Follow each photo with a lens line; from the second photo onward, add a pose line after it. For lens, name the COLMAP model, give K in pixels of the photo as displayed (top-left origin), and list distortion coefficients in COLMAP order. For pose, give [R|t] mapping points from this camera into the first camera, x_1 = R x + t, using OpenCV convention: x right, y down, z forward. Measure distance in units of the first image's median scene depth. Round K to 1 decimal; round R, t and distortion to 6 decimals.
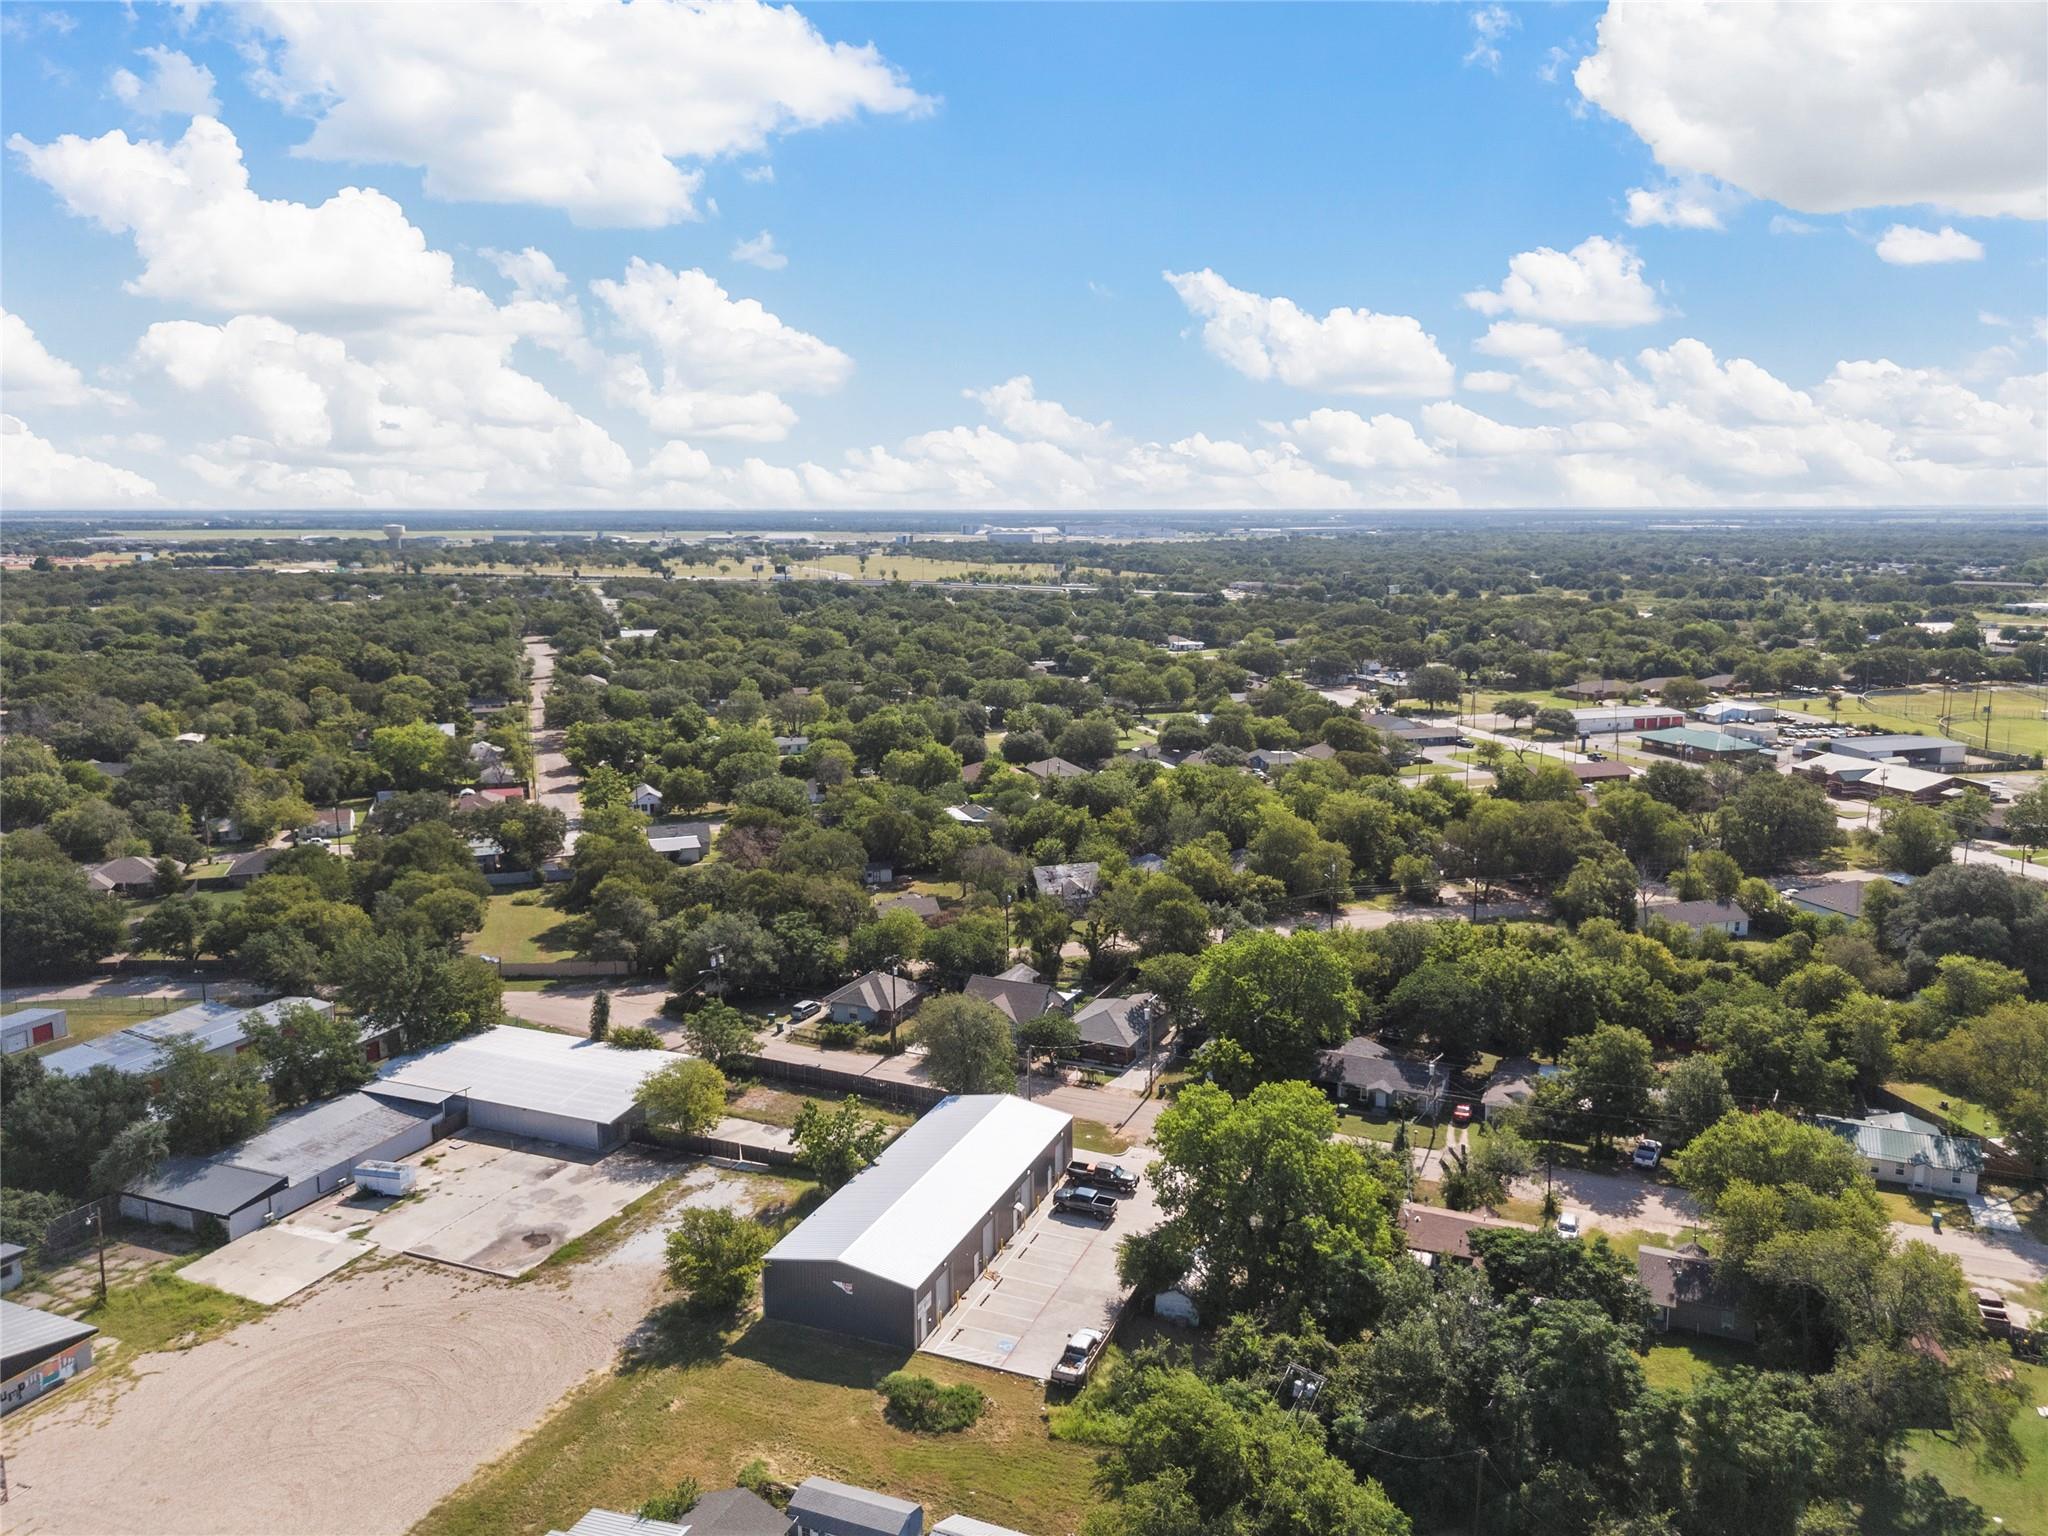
lens RADIAL K [[1523.0, 0, 1024.0], [0, 1523.0, 768.0], [0, 0, 1]] dist [0.071344, -0.072673]
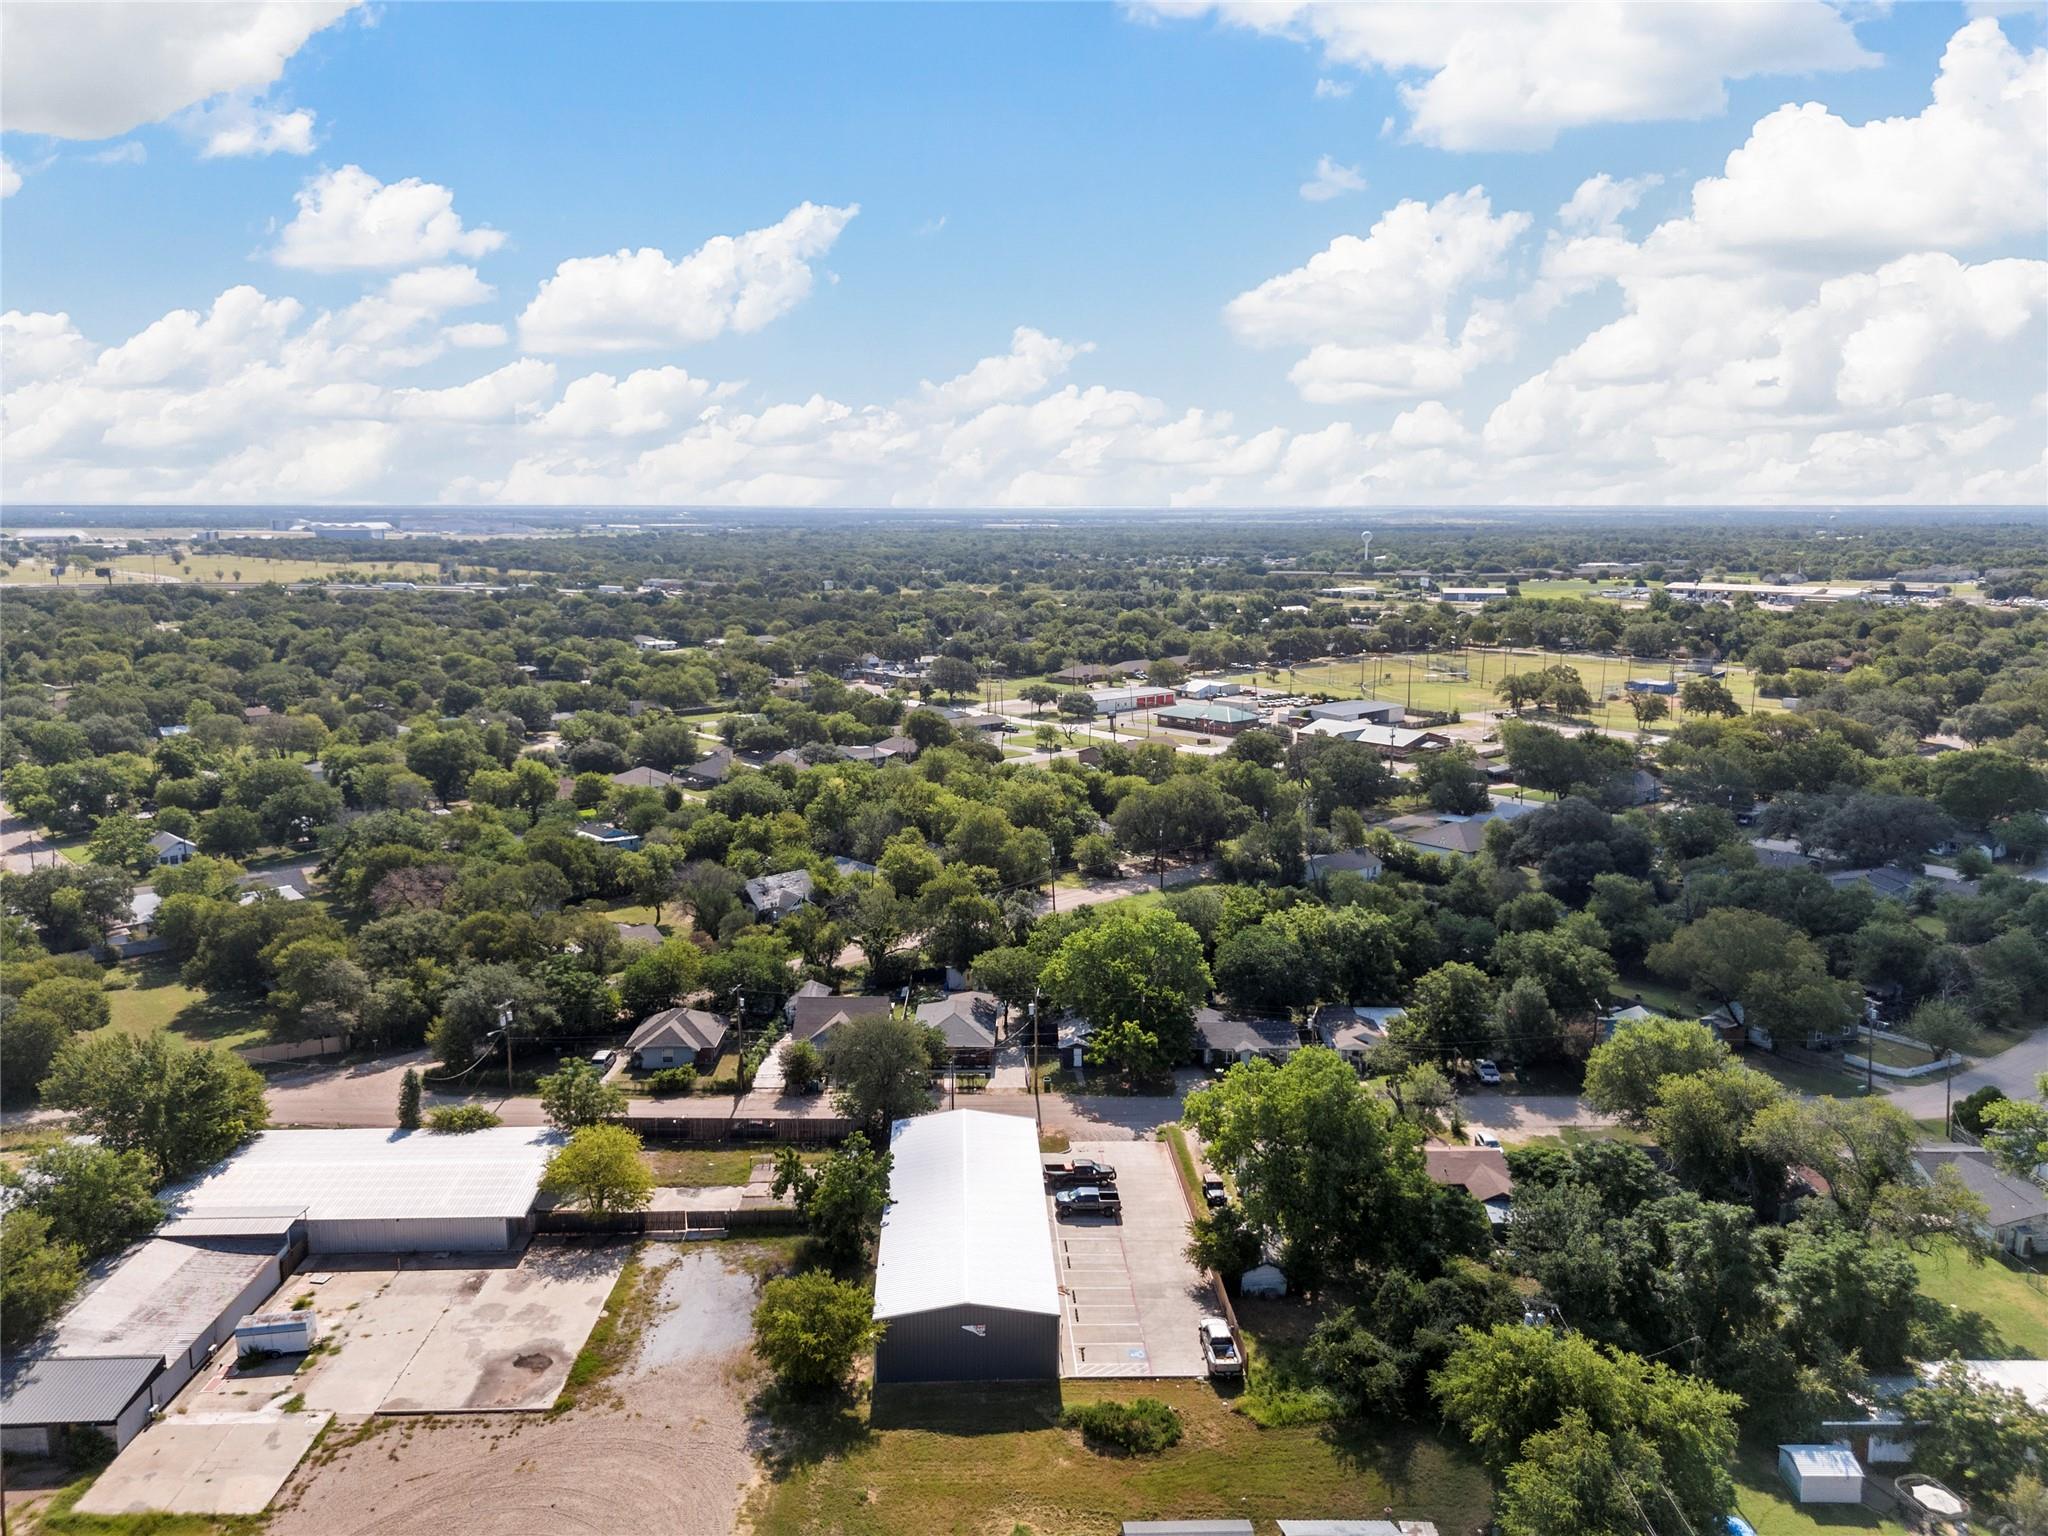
lens RADIAL K [[1523.0, 0, 1024.0], [0, 1523.0, 768.0], [0, 0, 1]] dist [0.071344, -0.072673]
pose [[0.911709, -0.067105, 0.405320, -0.307201], [0.066378, 0.997668, 0.015866, -0.012060], [-0.405440, 0.012440, 0.914037, 0.086601]]
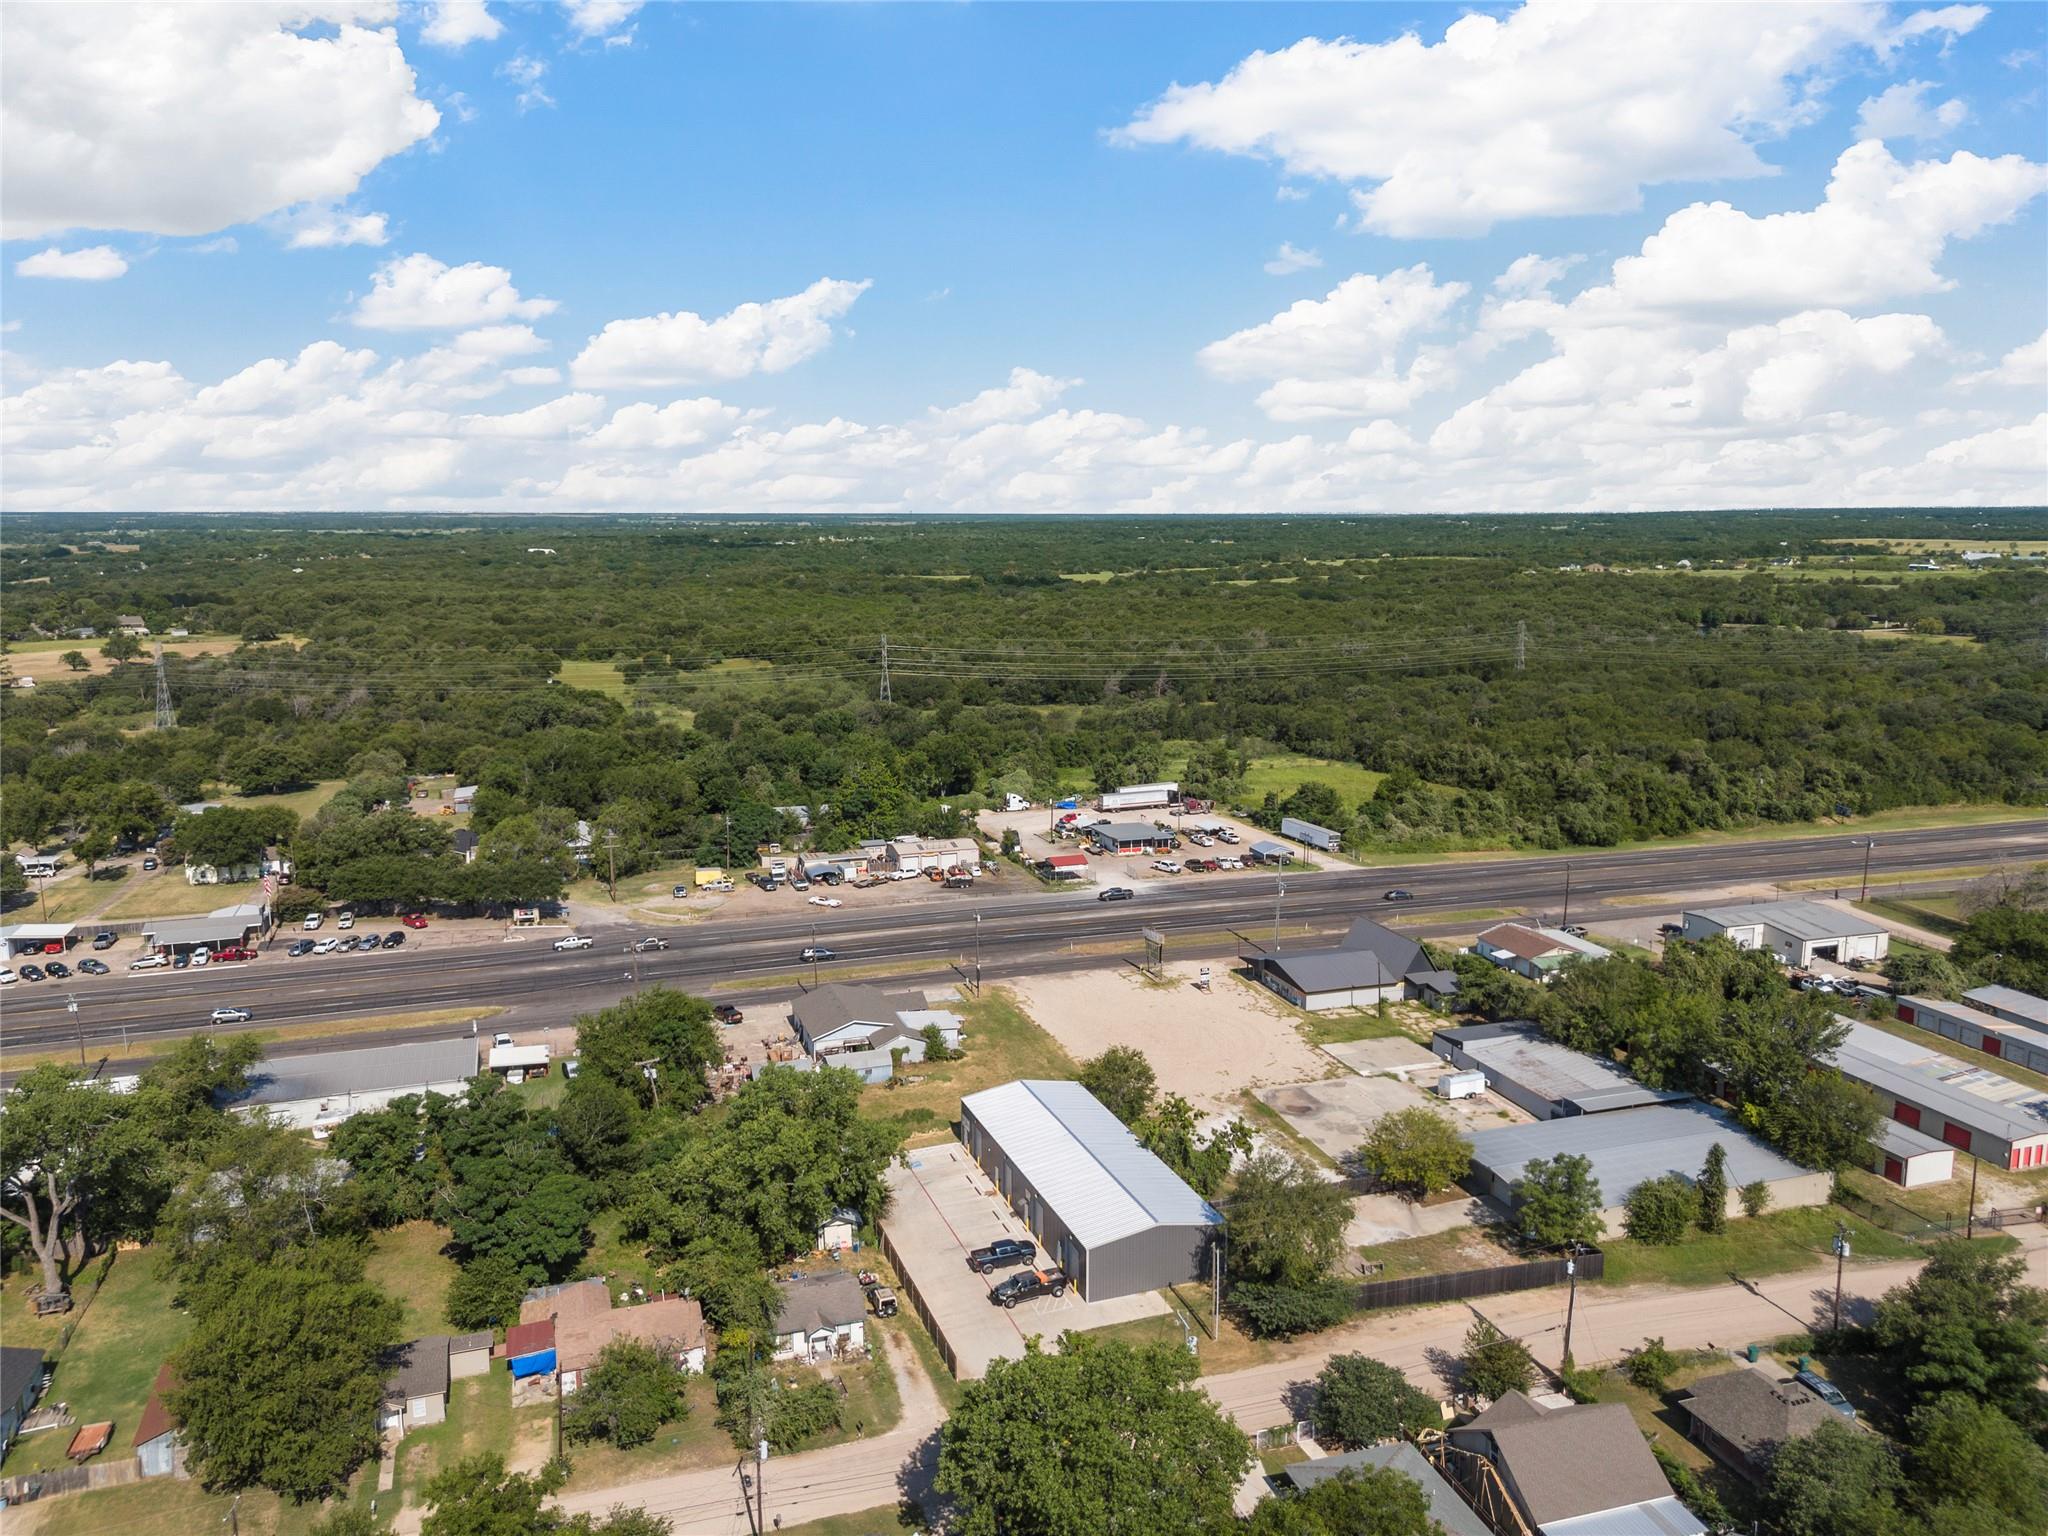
lens RADIAL K [[1523.0, 0, 1024.0], [0, 1523.0, 768.0], [0, 0, 1]] dist [0.071344, -0.072673]
pose [[-0.743465, 0.129666, -0.656084, 0.512818], [-0.114903, 0.941670, 0.316314, -0.263689], [0.658830, 0.310554, -0.685200, 1.281512]]
